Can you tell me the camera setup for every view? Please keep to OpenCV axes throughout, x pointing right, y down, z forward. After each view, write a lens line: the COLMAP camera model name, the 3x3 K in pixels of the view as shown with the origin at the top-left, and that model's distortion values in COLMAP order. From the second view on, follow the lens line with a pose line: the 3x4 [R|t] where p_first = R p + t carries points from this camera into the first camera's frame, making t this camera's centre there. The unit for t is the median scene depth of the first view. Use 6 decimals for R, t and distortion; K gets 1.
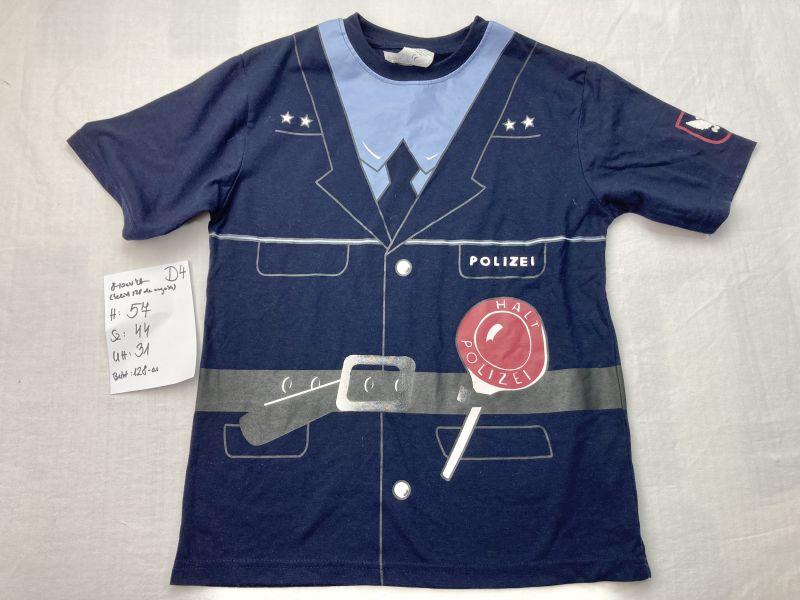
lens RADIAL K [[651.8, 0, 401.3], [0, 651.8, 298.6], [0, 0, 1]] dist [-0.012481, -0.005196]
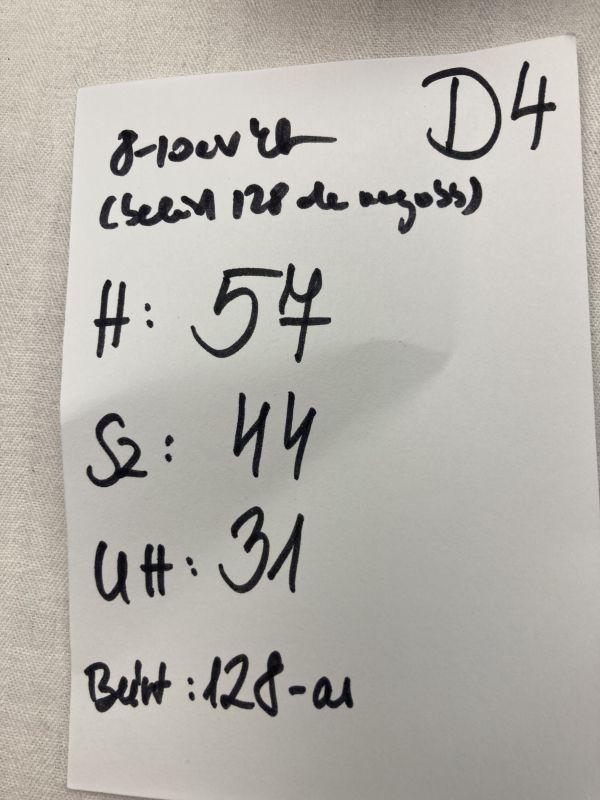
lens RADIAL K [[651.8, 0, 300.9], [0, 651.8, 400.4], [0, 0, 1]] dist [-0.012481, -0.005196]
pose [[0.982113, 0.145392, -0.119646, -0.370117], [-0.121855, 0.975194, 0.184791, 0.008228], [0.143545, -0.166906, 0.975468, 0.834903]]
